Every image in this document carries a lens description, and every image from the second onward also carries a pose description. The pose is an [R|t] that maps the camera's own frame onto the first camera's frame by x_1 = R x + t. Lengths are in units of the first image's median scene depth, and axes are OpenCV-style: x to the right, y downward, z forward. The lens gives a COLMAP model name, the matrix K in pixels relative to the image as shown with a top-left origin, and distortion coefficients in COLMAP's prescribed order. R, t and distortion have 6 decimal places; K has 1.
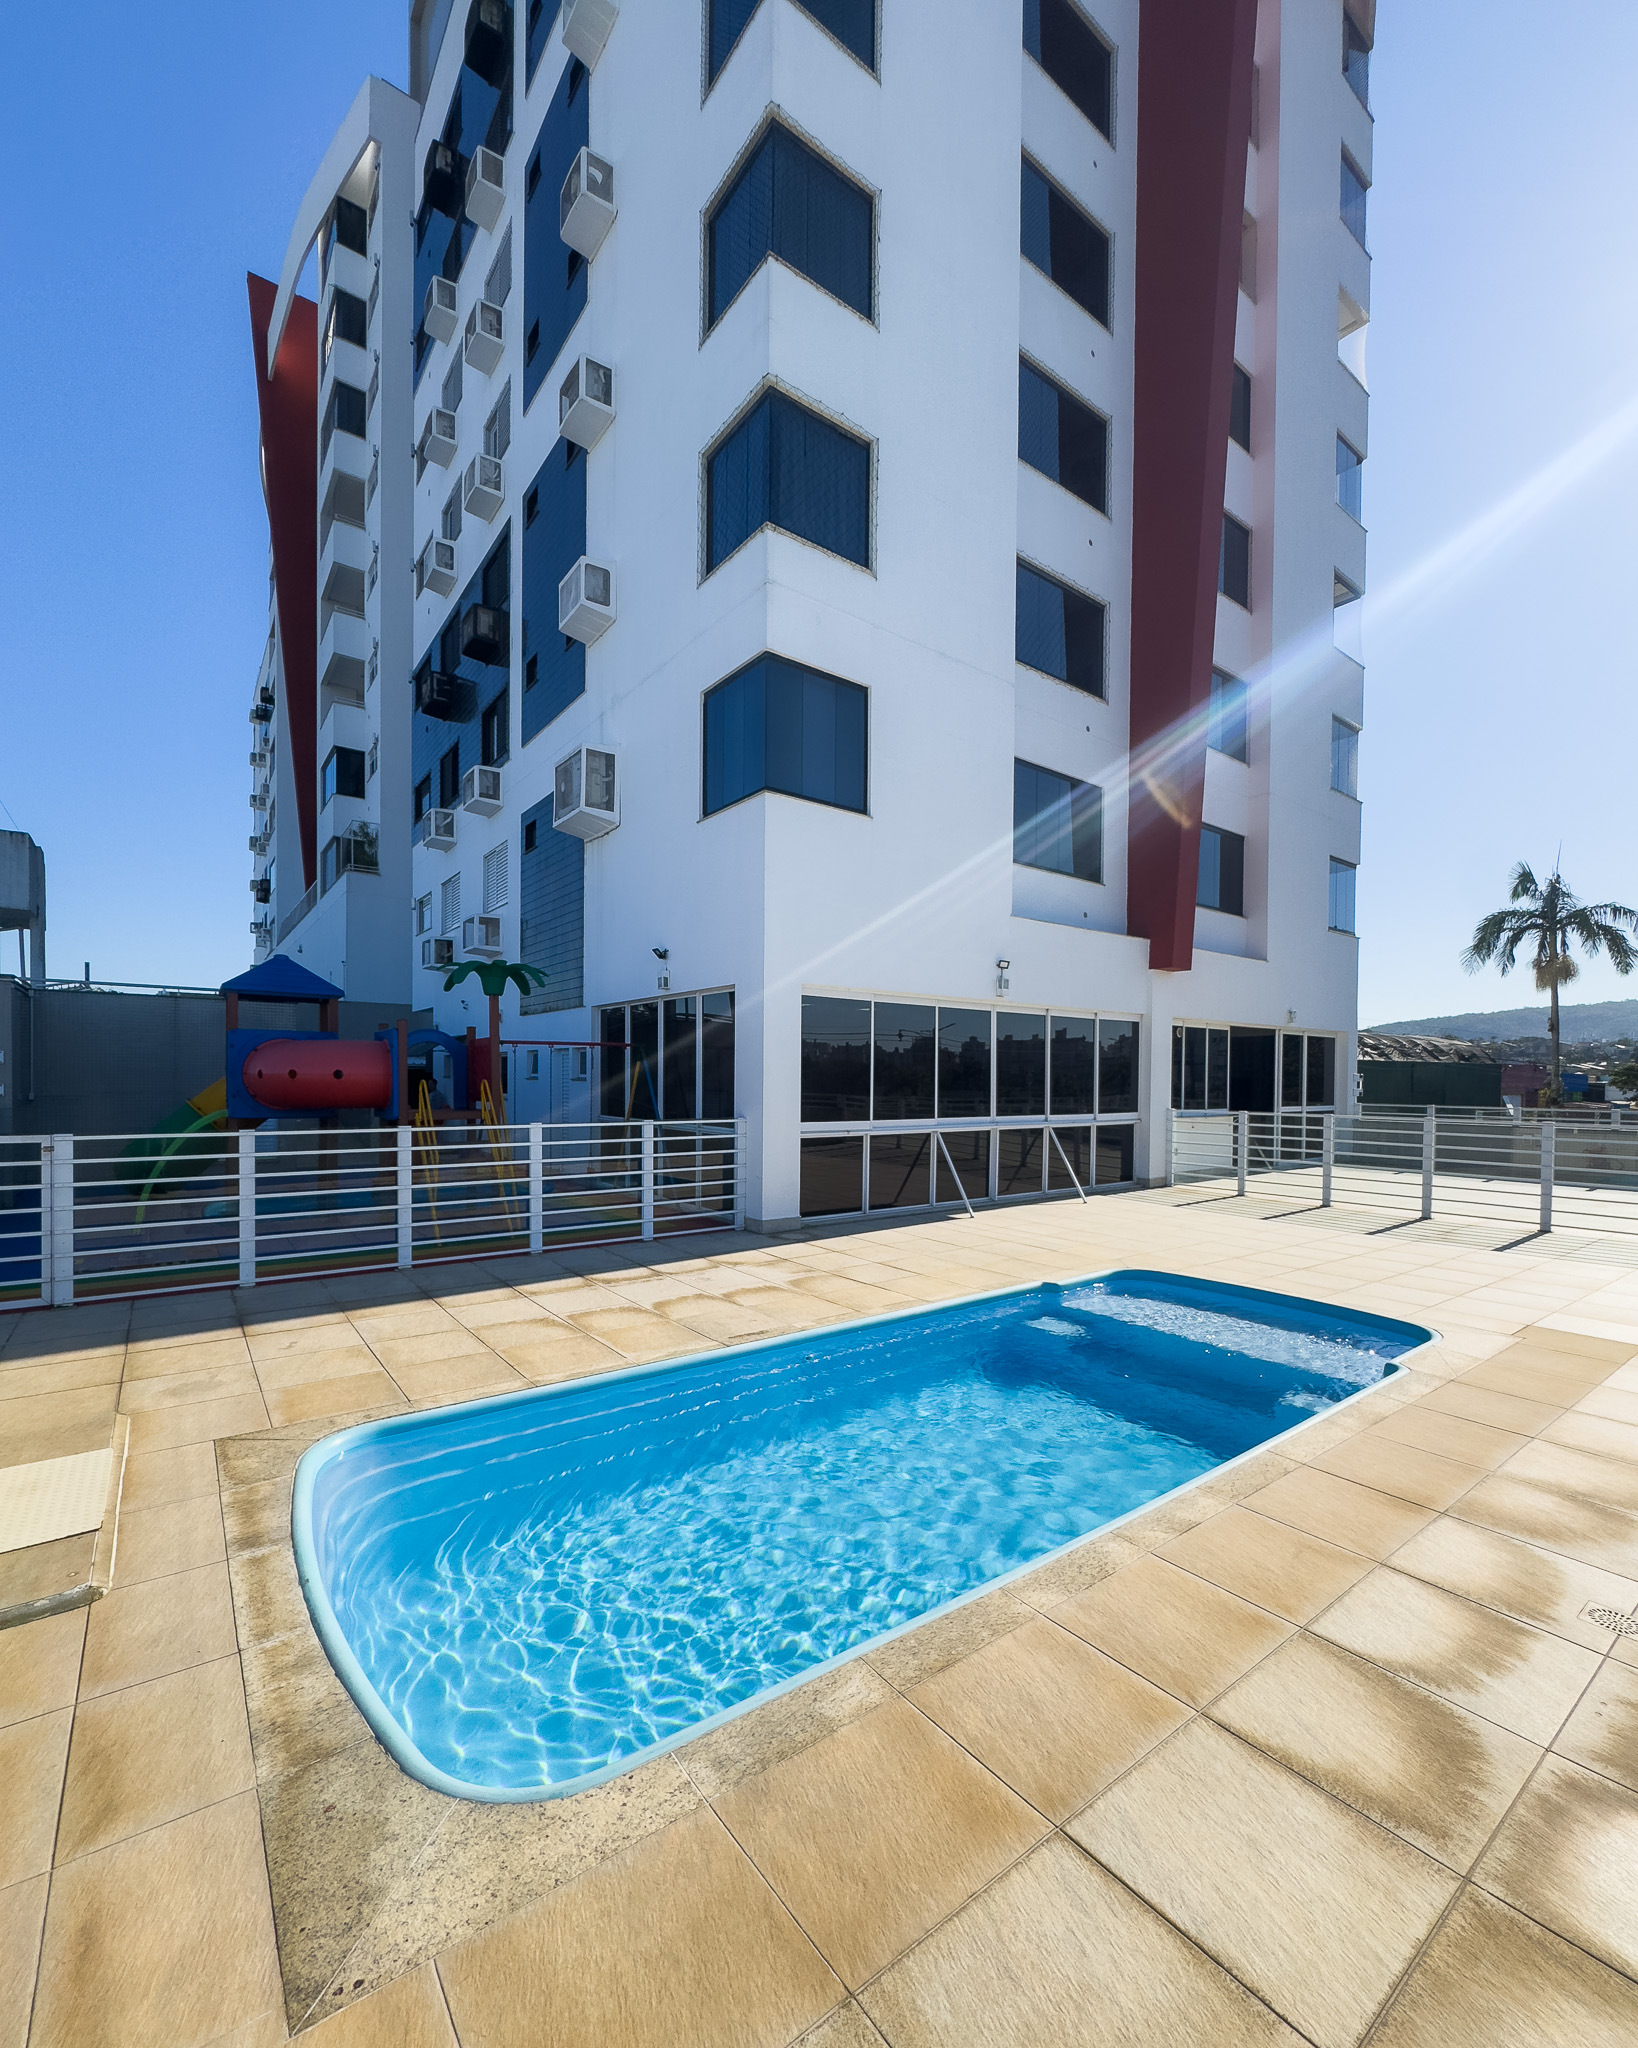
lens RADIAL K [[870.8, 0, 819.9], [0, 870.8, 1091.9], [0, 0, 1]] dist [-0.002760, 0.000513]
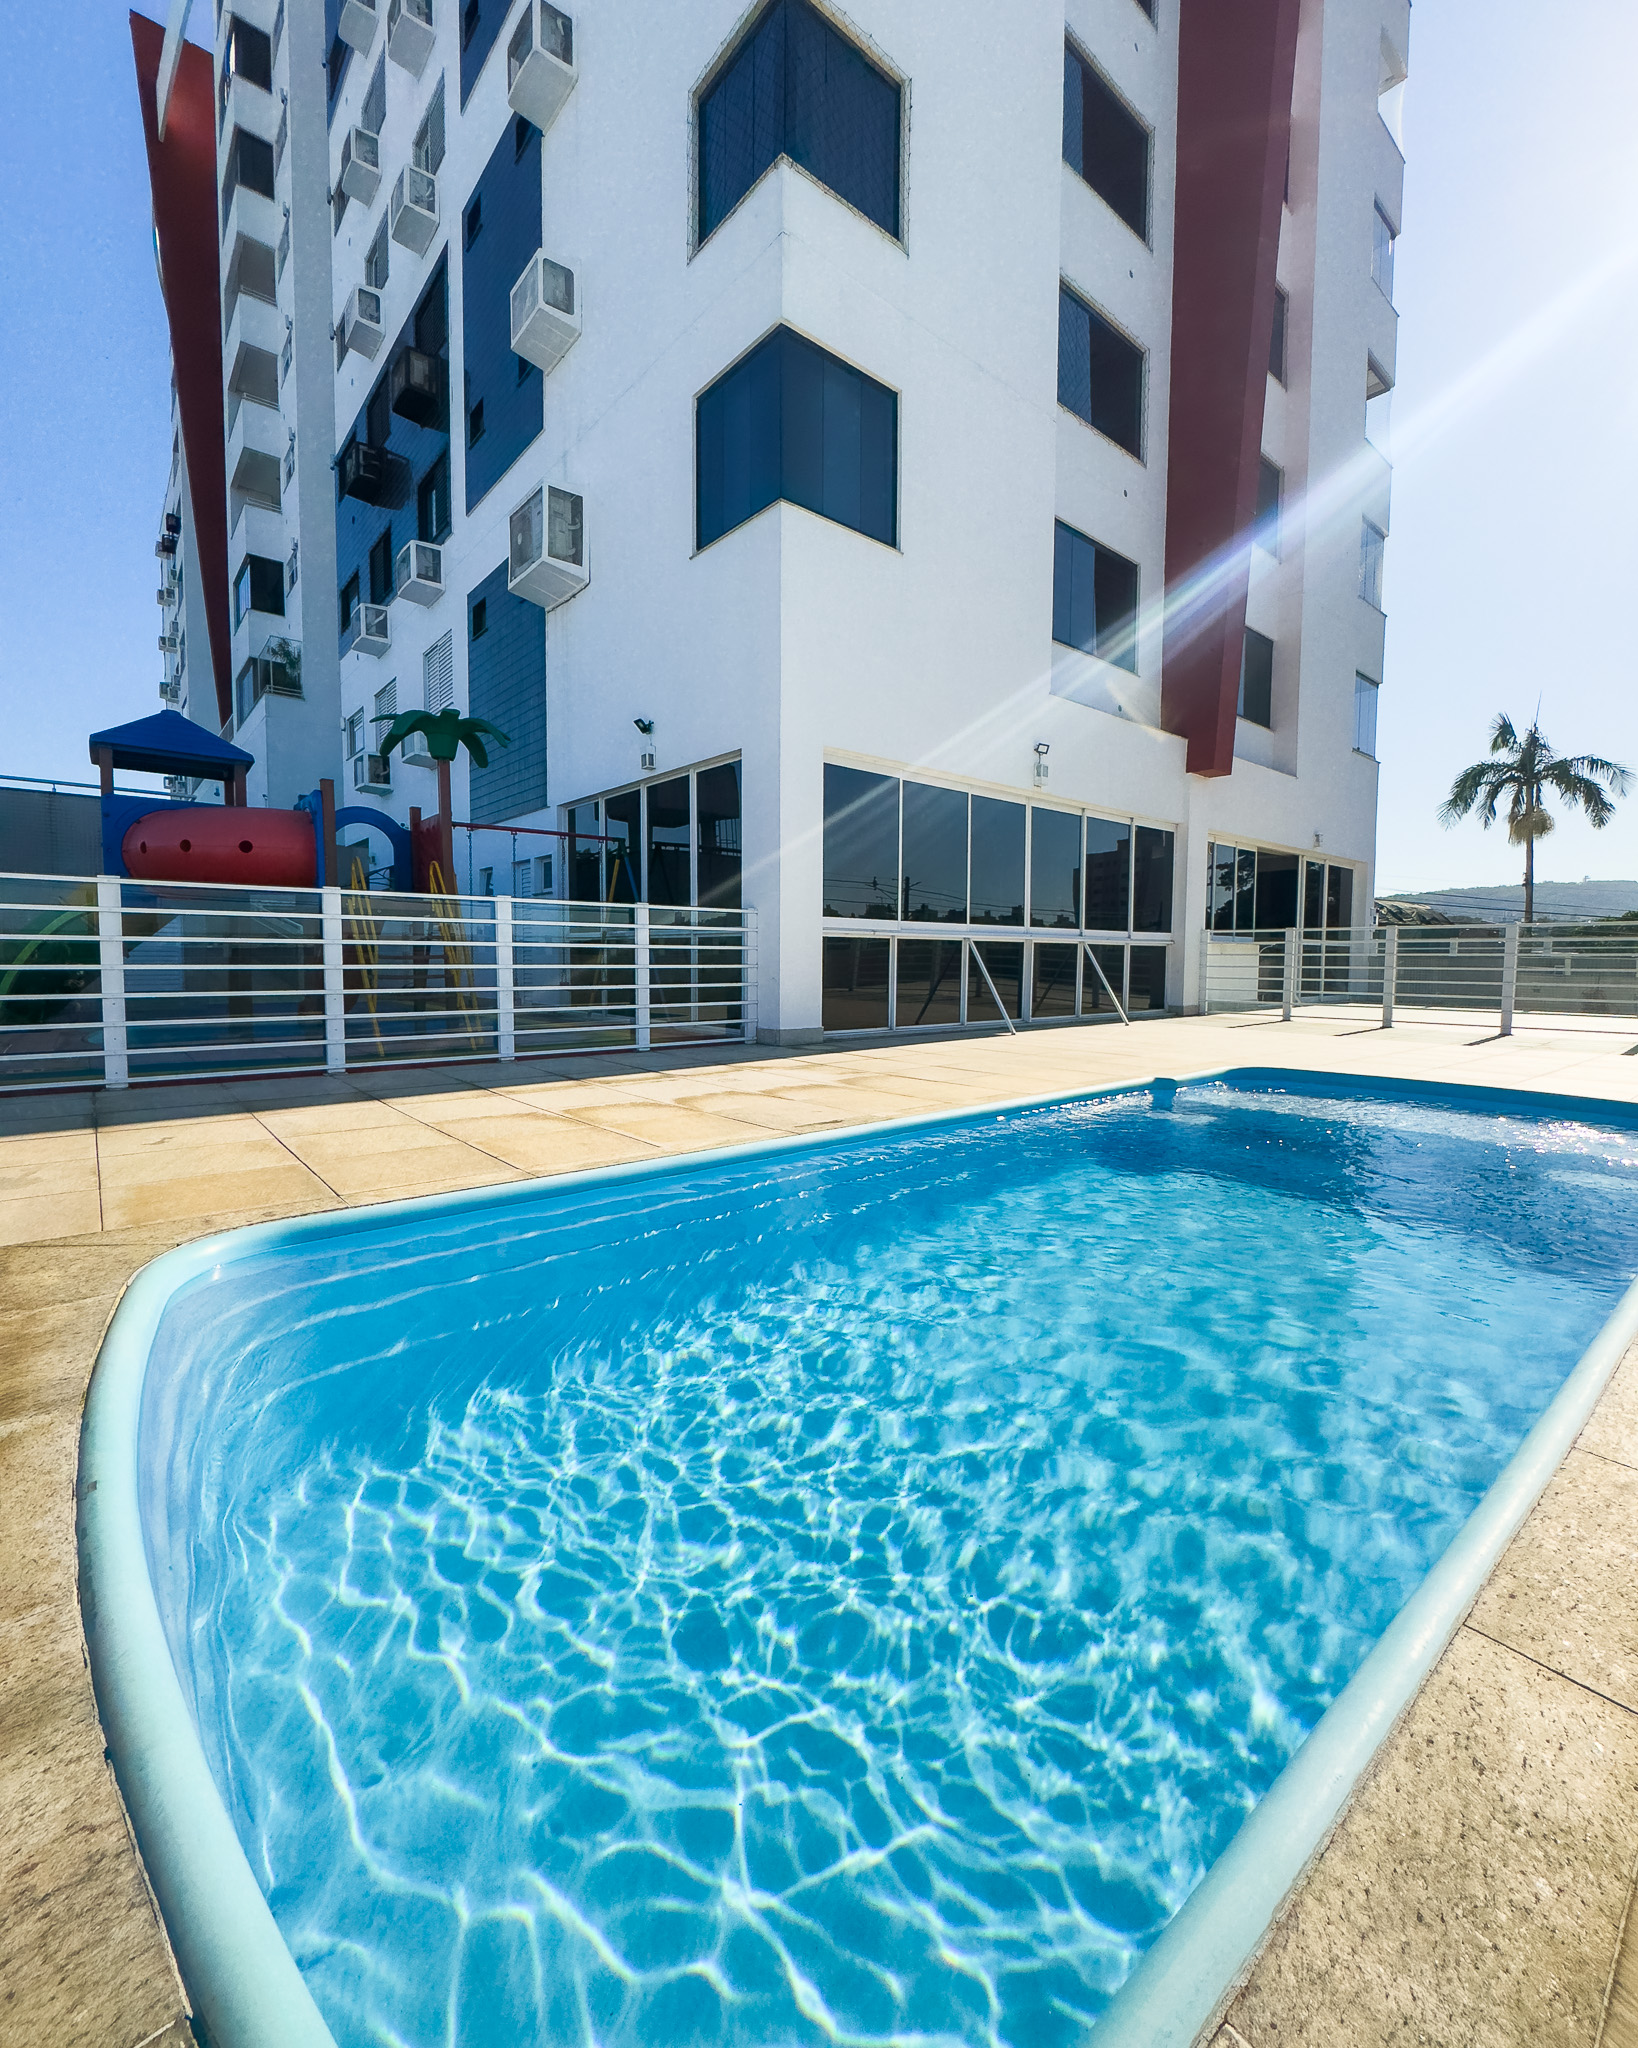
lens RADIAL K [[870.8, 0, 820.9], [0, 870.8, 1011.6], [0, 0, 1]] dist [-0.002760, 0.000513]
pose [[0.998333, -0.004413, 0.057556, -0.057530], [0.001762, 0.998938, 0.046033, 0.071146], [-0.057698, -0.045855, 0.997280, 0.129634]]
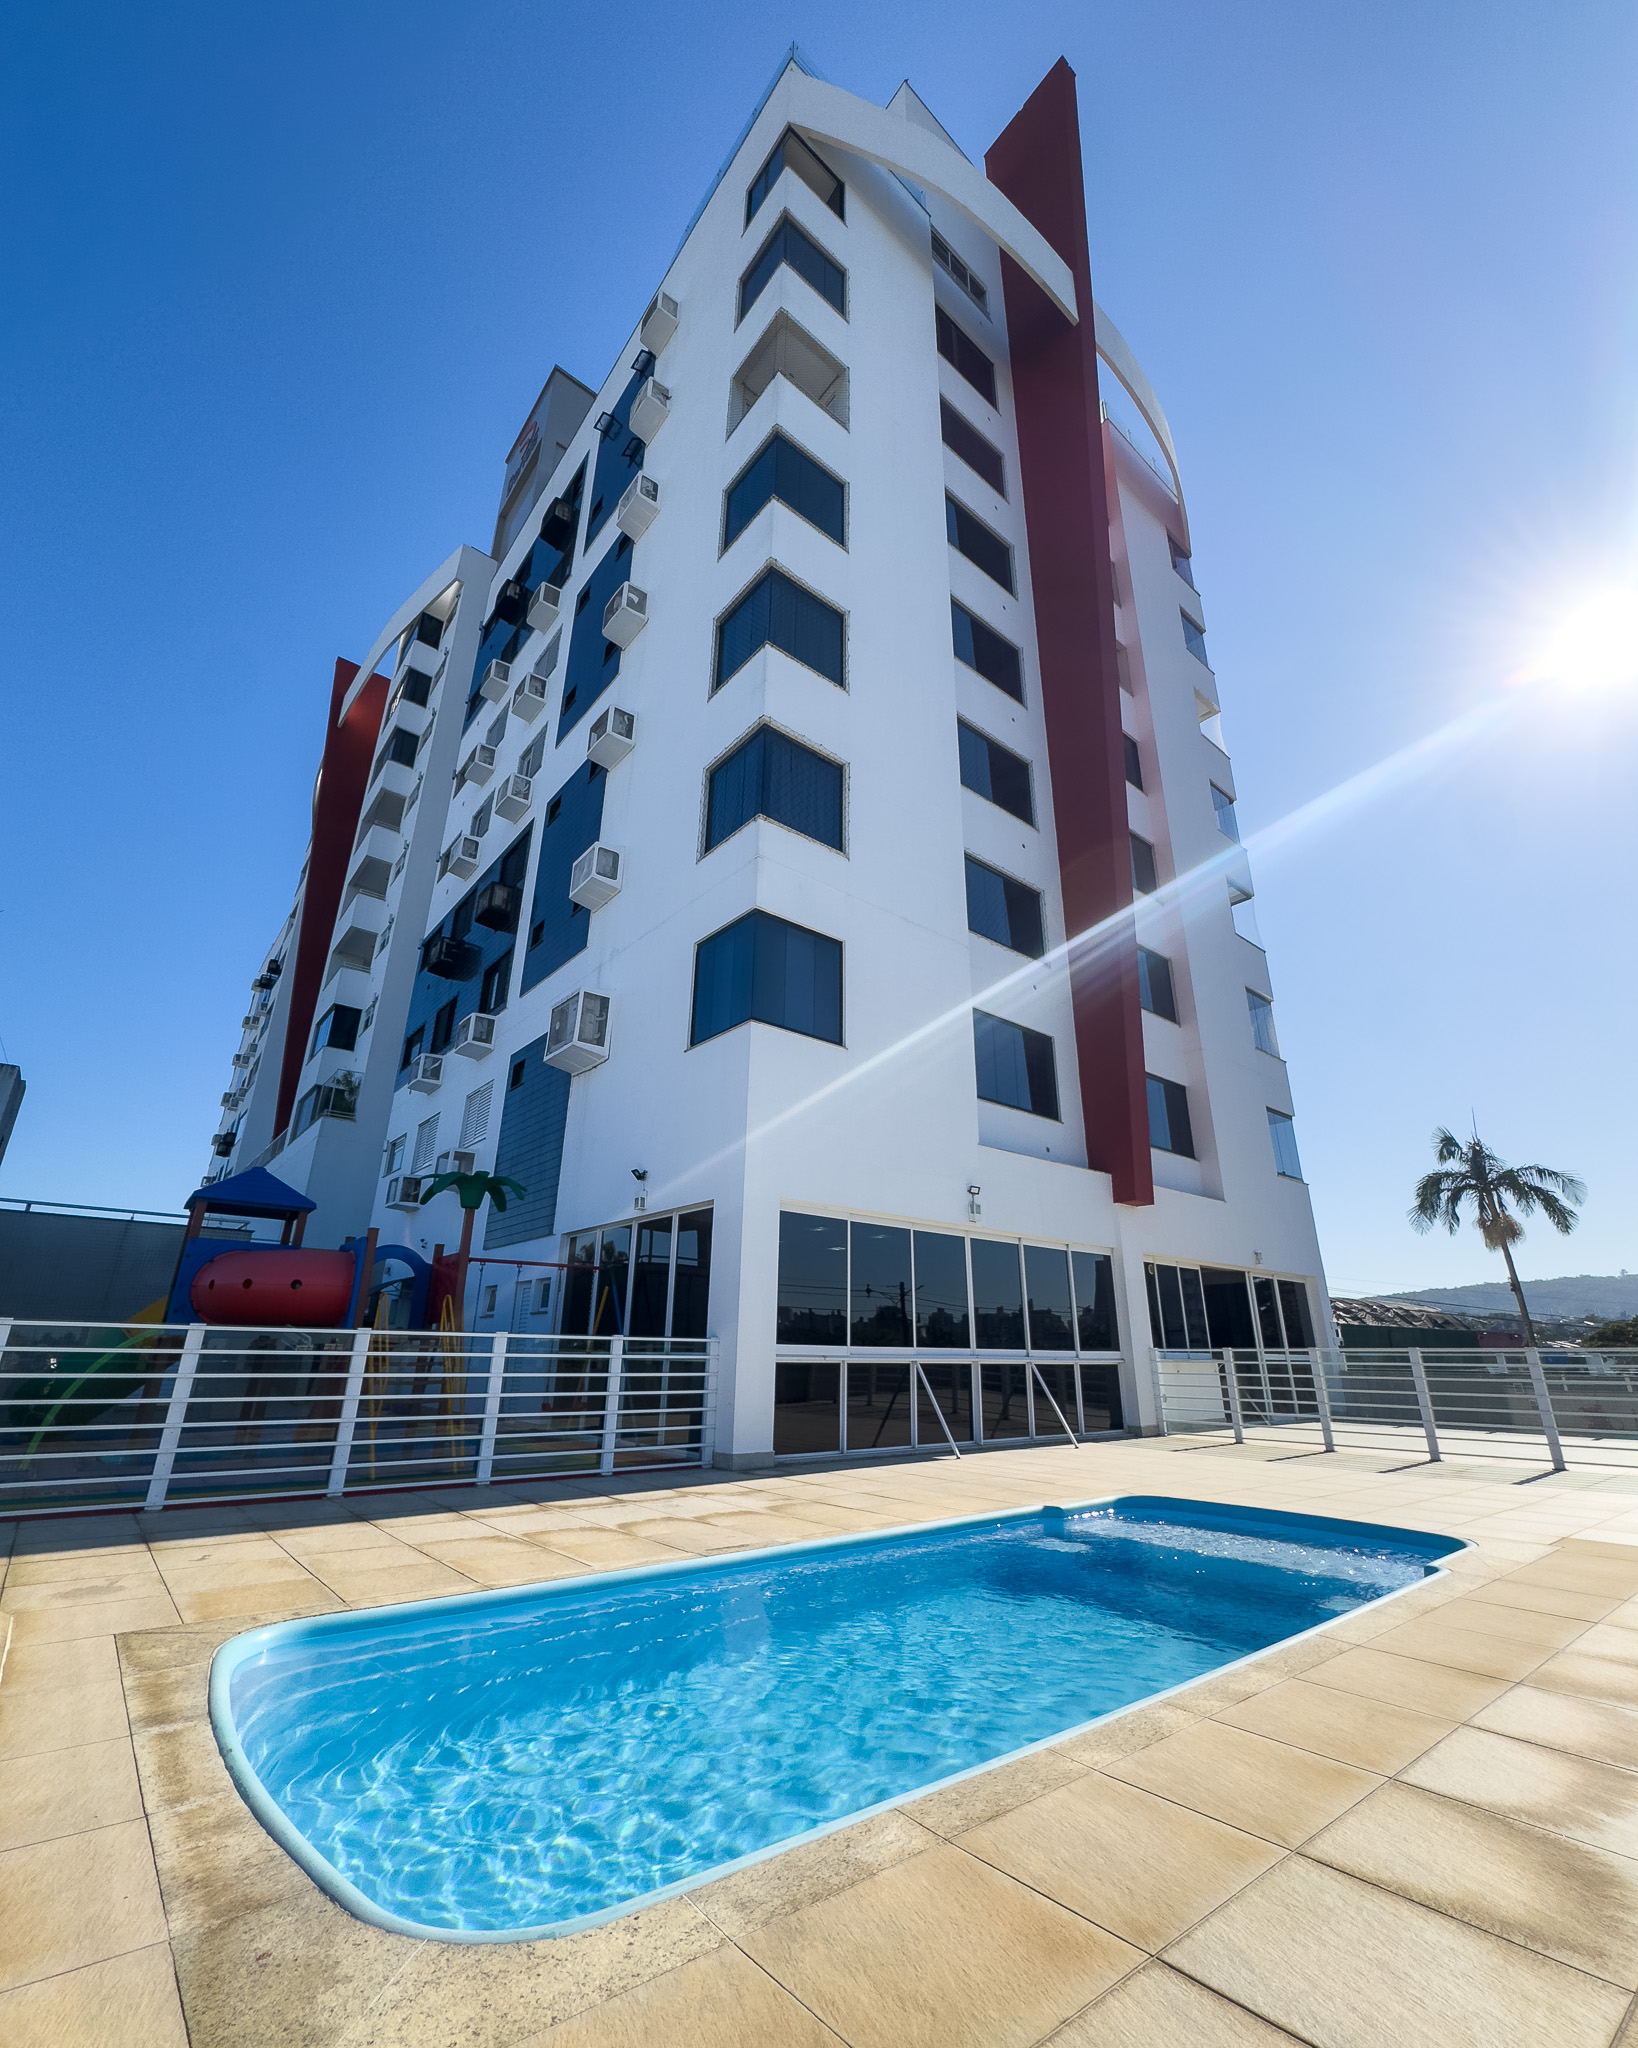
lens RADIAL K [[870.8, 0, 819.8], [0, 870.8, 1036.5], [0, 0, 1]] dist [-0.002760, 0.000513]
pose [[0.998994, 0.018268, 0.040959, -0.015830], [-0.002279, 0.932783, -0.360430, 0.052044], [-0.044790, 0.359974, 0.931886, -0.013529]]
